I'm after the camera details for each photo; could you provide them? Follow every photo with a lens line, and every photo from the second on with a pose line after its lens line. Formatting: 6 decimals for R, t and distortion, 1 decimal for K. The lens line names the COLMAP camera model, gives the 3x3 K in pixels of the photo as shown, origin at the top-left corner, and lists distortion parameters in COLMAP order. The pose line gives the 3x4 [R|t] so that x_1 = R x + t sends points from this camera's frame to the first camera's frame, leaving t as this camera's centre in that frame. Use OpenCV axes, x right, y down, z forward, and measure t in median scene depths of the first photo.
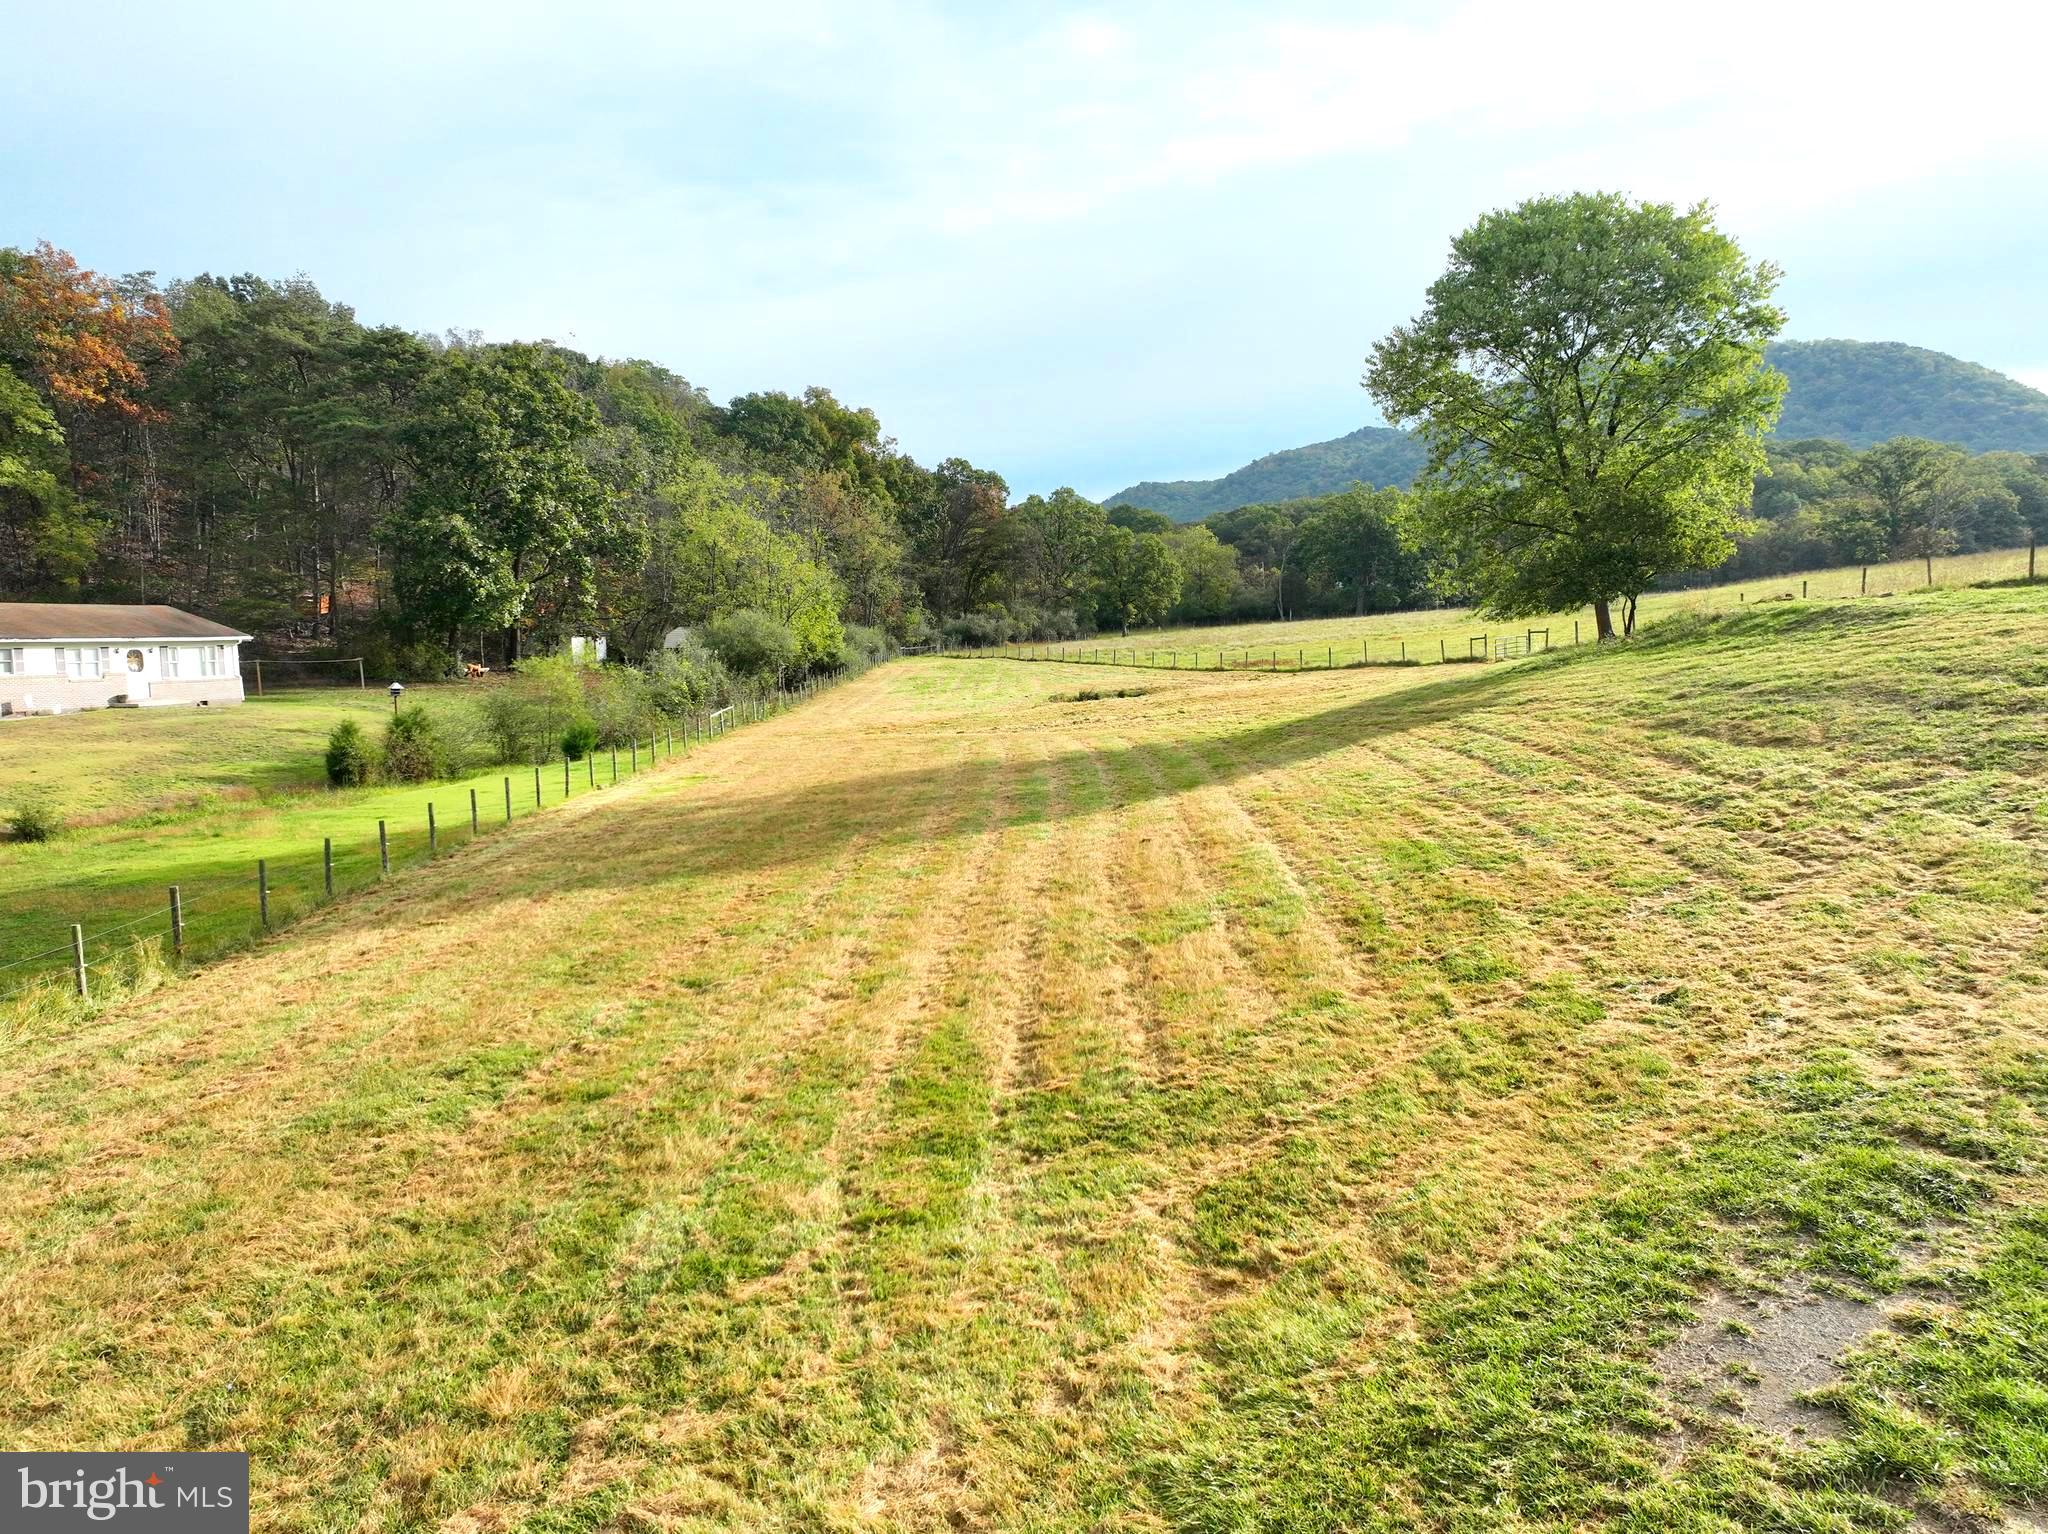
lens RADIAL K [[1433.7, 0, 1024.0], [0, 1433.7, 767.0], [0, 0, 1]] dist [0.004140, 0.007427]
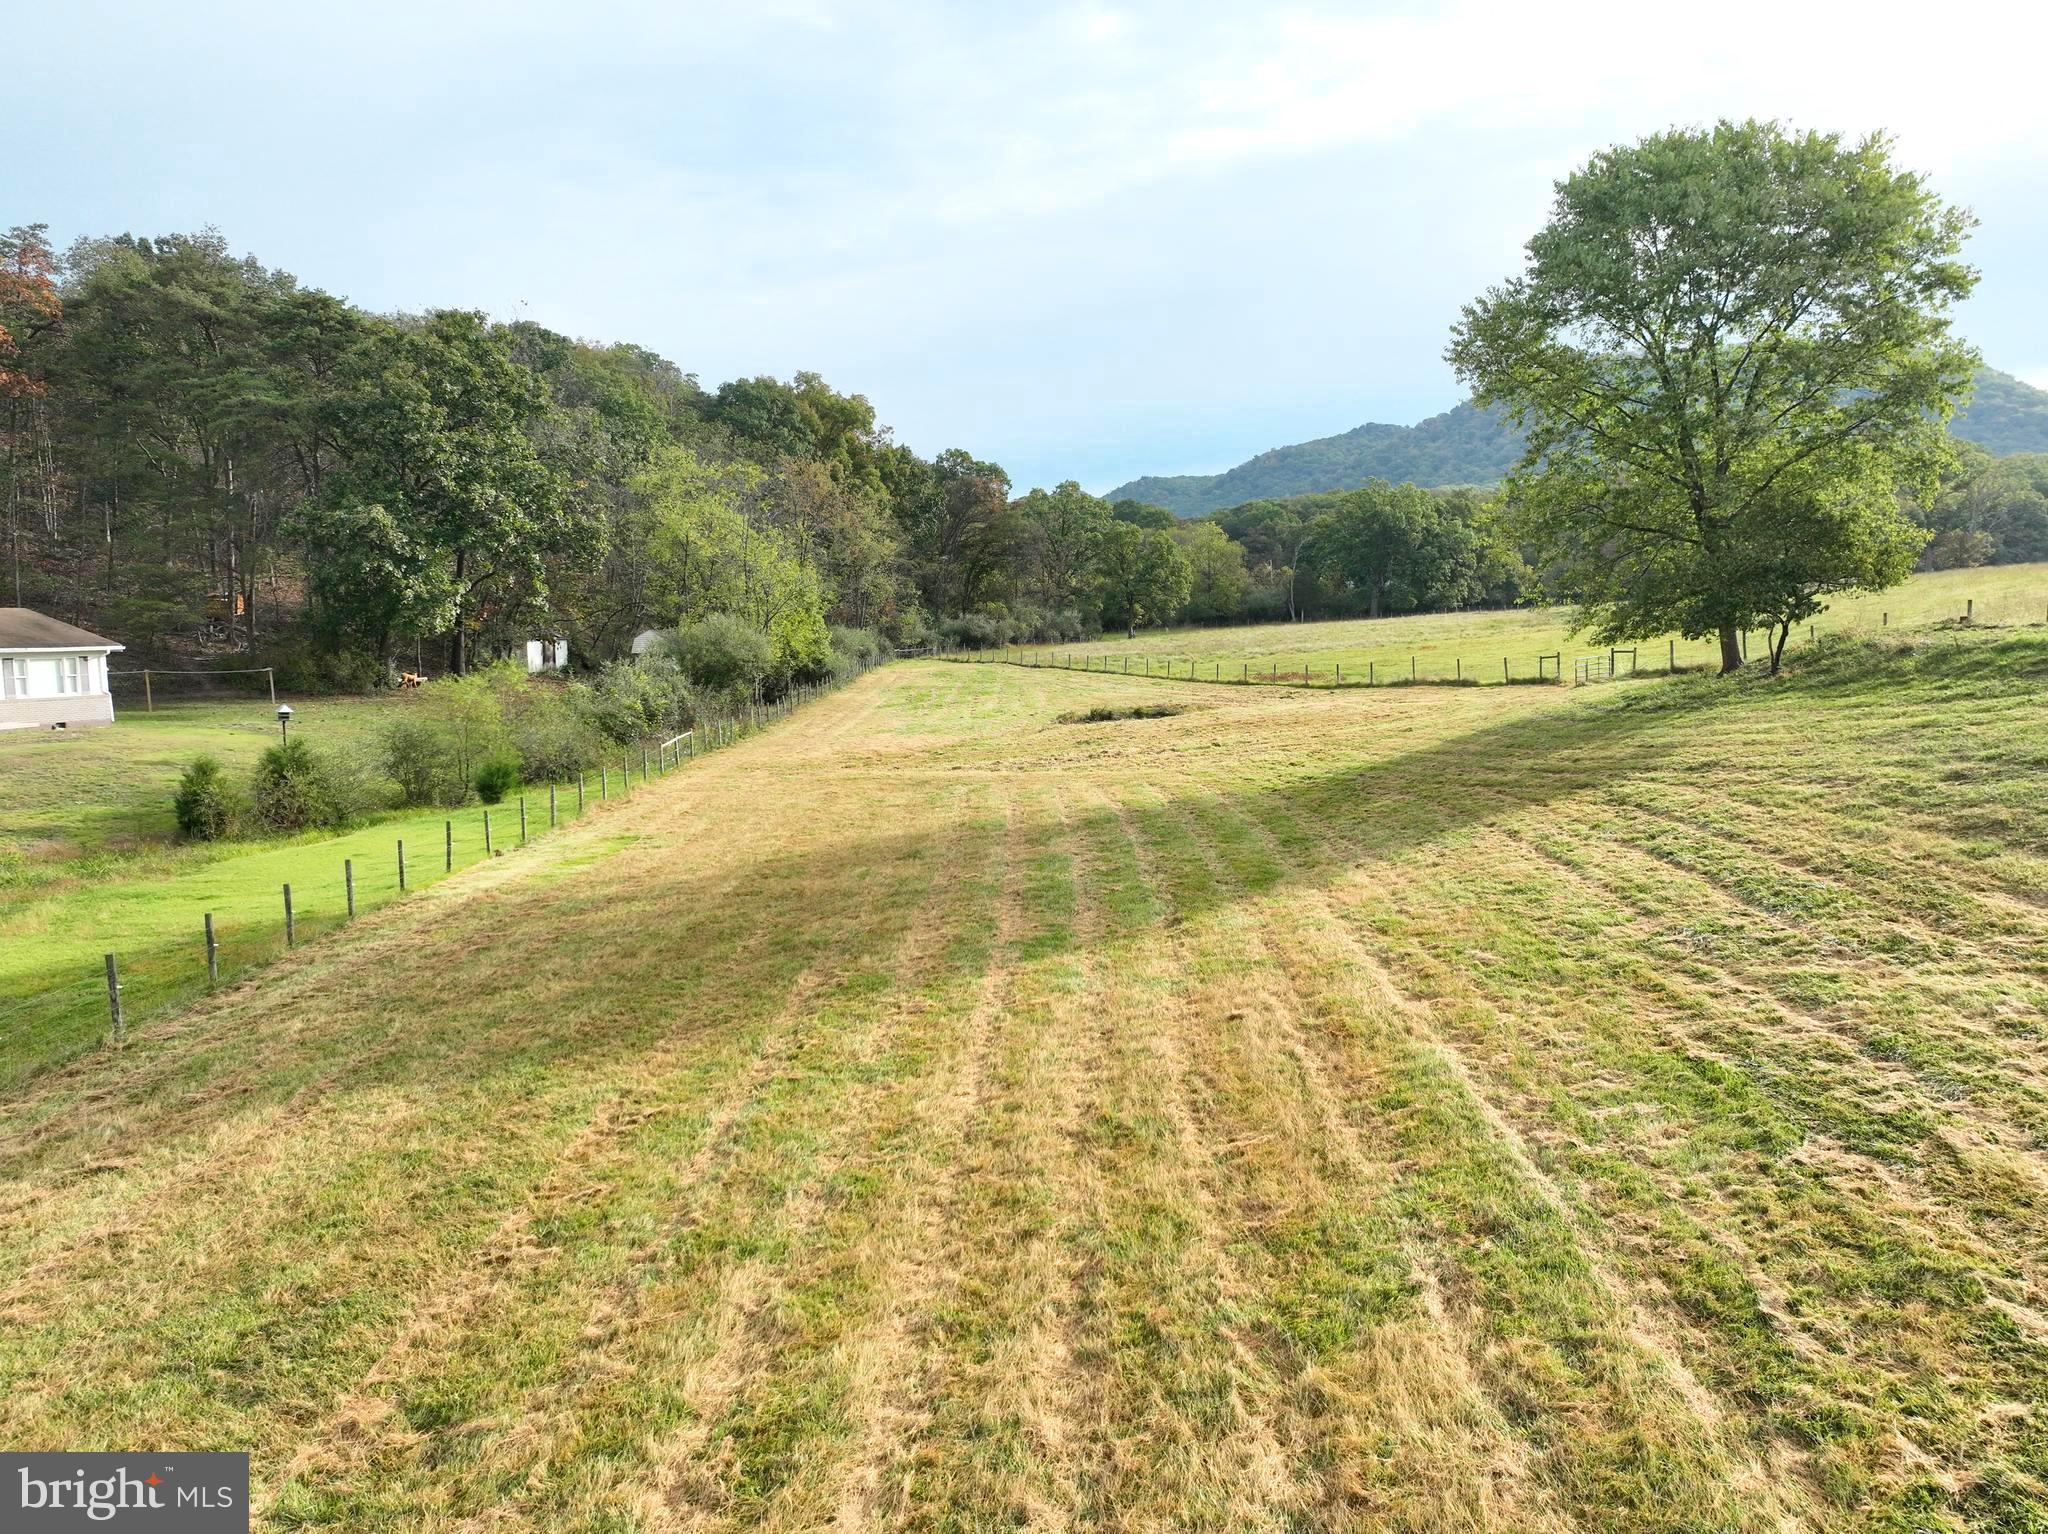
lens RADIAL K [[1436.6, 0, 1024.0], [0, 1436.6, 767.0], [0, 0, 1]] dist [0.002128, 0.010279]
pose [[0.999960, 0.008812, 0.001714, -0.005316], [-0.008819, 0.999953, 0.004065, -0.025085], [-0.001678, -0.004080, 0.999990, 0.133342]]
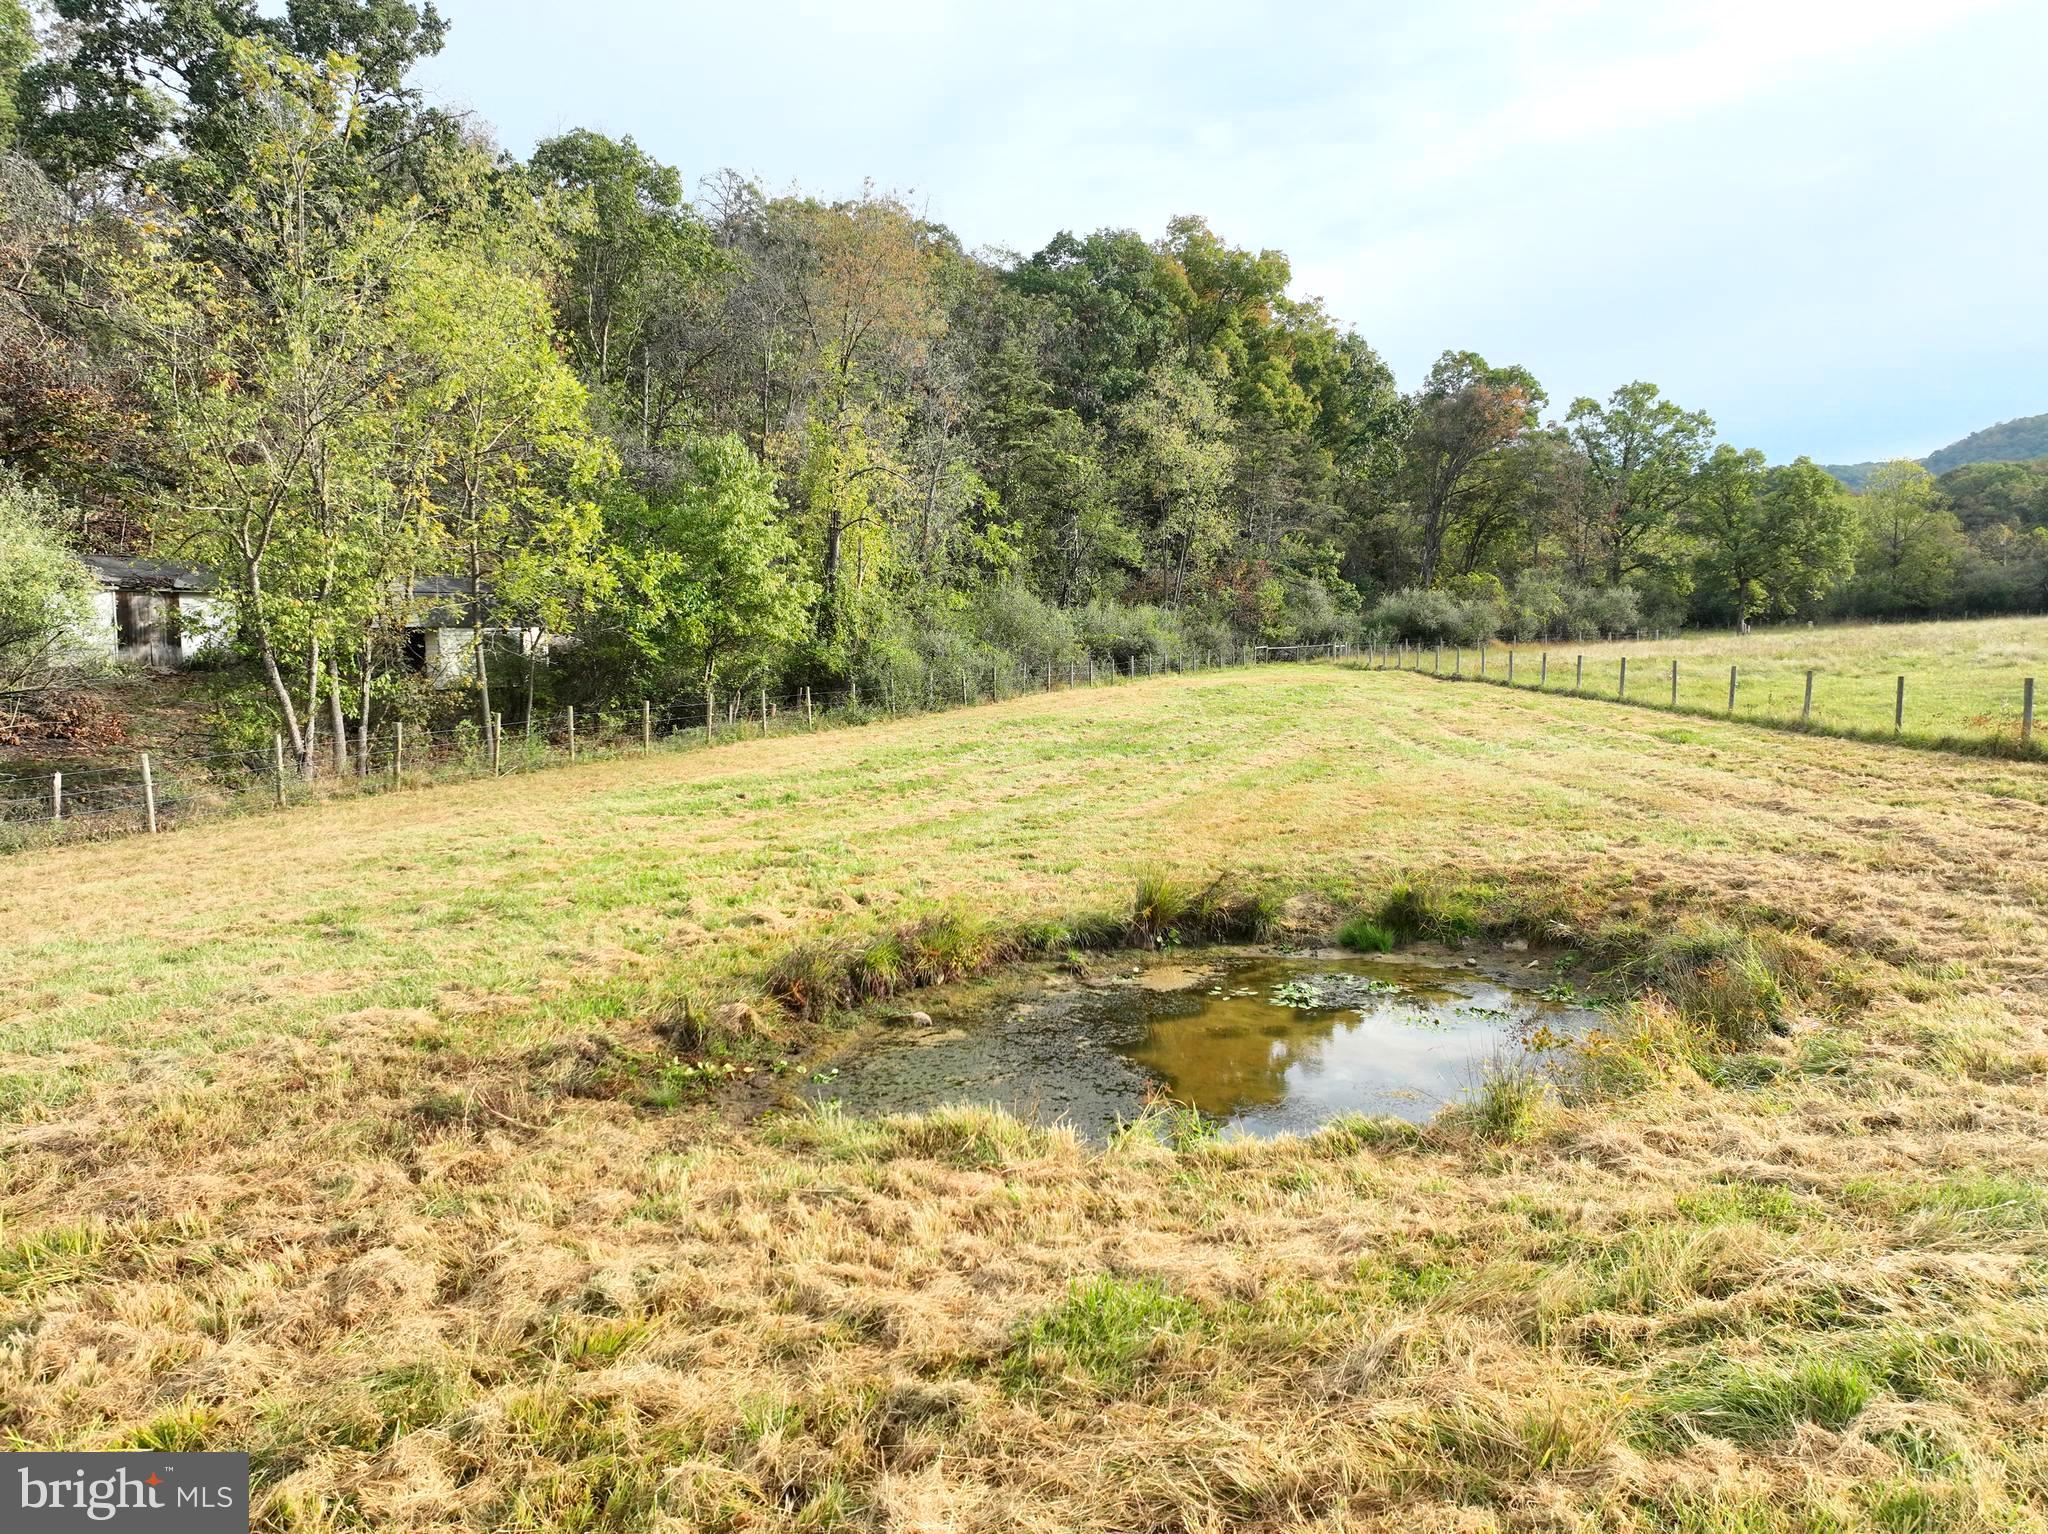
lens RADIAL K [[1436.6, 0, 1024.0], [0, 1436.6, 767.0], [0, 0, 1]] dist [0.002128, 0.010279]
pose [[0.915229, 0.052434, -0.399509, 0.119954], [-0.052921, 0.998550, 0.009820, -0.085922], [0.399444, 0.012155, 0.916677, 1.047891]]
